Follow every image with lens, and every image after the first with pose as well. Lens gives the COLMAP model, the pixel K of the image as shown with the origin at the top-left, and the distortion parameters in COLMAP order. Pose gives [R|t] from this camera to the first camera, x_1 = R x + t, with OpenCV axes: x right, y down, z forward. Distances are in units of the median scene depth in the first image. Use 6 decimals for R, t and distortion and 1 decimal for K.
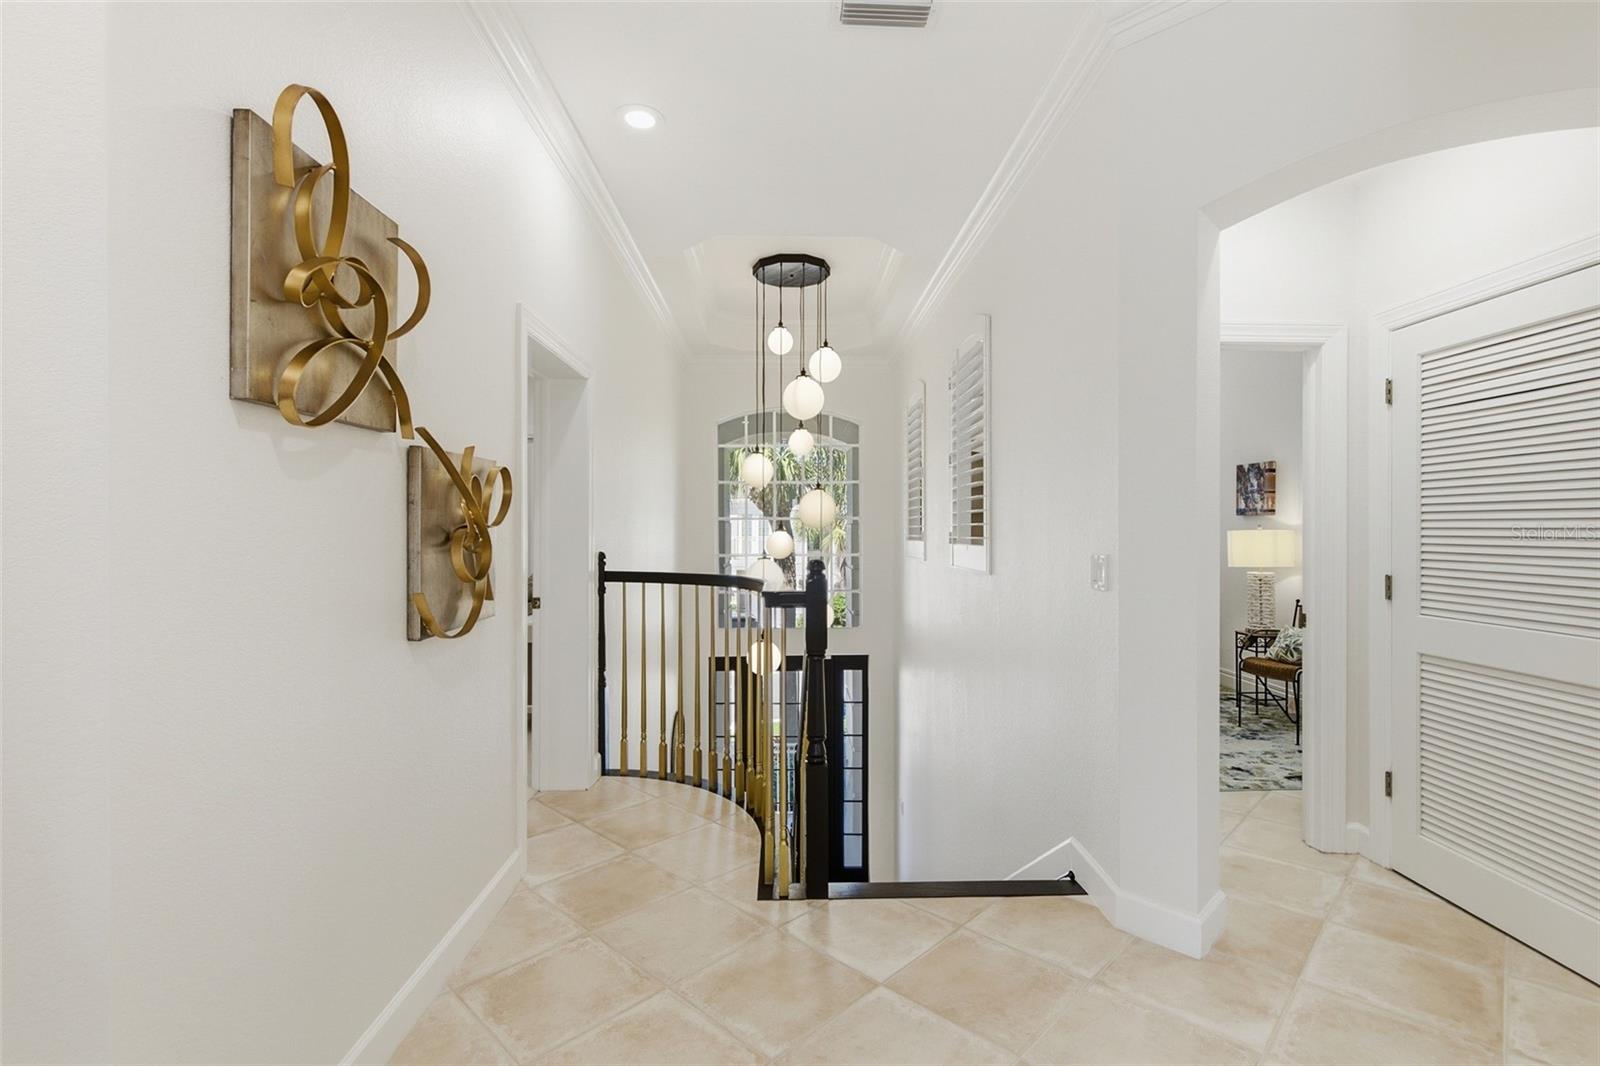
lens RADIAL K [[724.8, 0, 800.0], [0, 724.8, 533.0], [0, 0, 1]] dist [-0.000512, -0.000050]
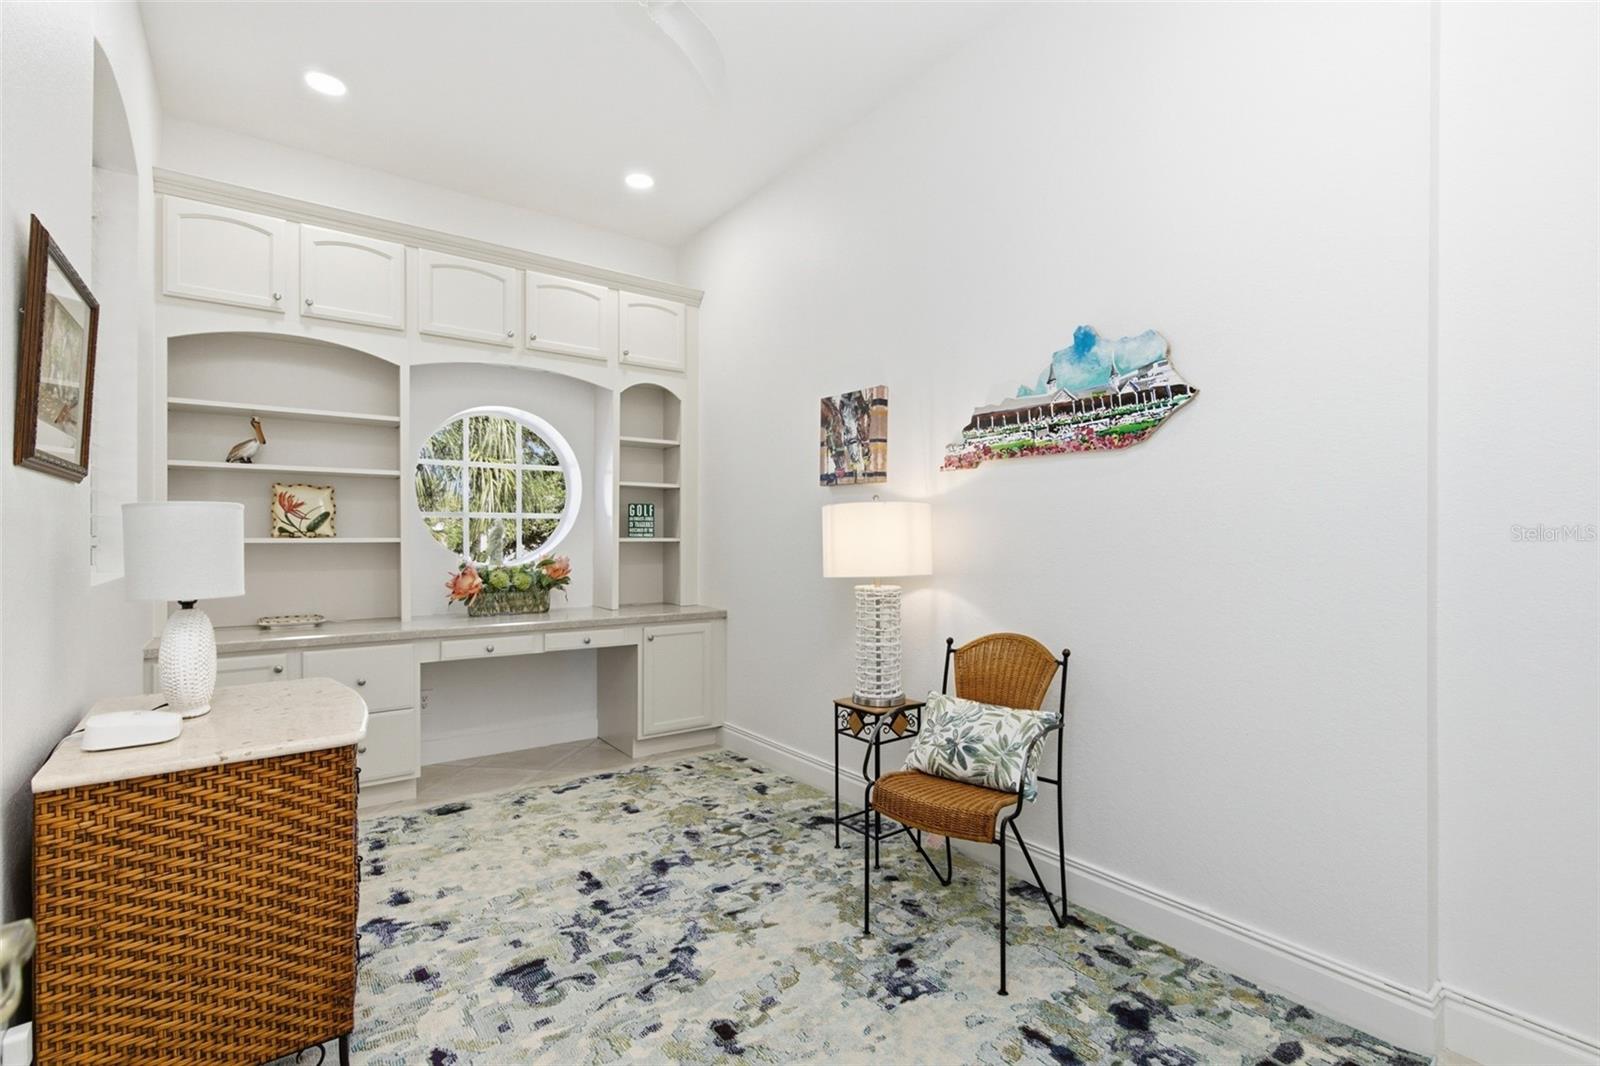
lens RADIAL K [[746.3, 0, 800.0], [0, 746.3, 533.0], [0, 0, 1]] dist [-0.002626, -0.000595]
pose [[0.818437, 0.009691, 0.574515, 0.263284], [-0.001961, 0.999899, -0.014074, 0.022610], [-0.574593, 0.010392, 0.818373, 0.554534]]
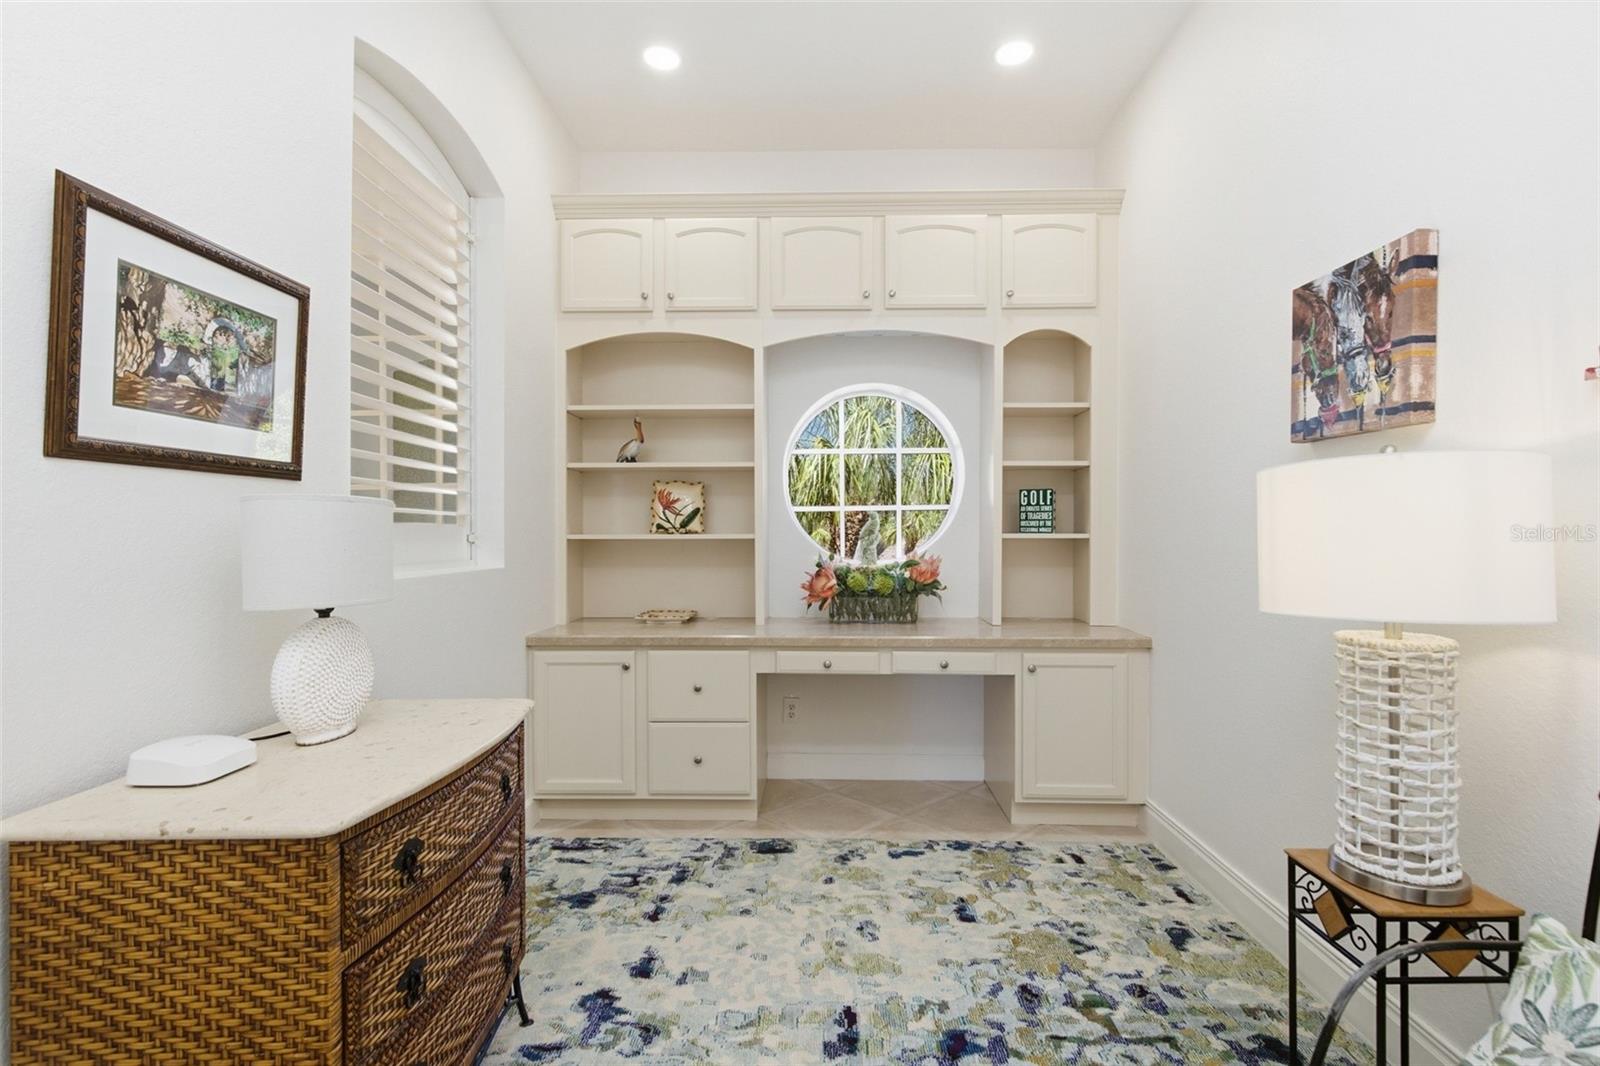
lens RADIAL K [[733.6, 0, 803.7], [0, 733.6, 534.2], [0, 0, 1]] dist [0.000016, 0.000710]
pose [[0.998943, 0.003912, -0.045799, 0.417934], [-0.004015, 0.999990, -0.002146, 0.019673], [0.045790, 0.002328, 0.998948, 0.693433]]
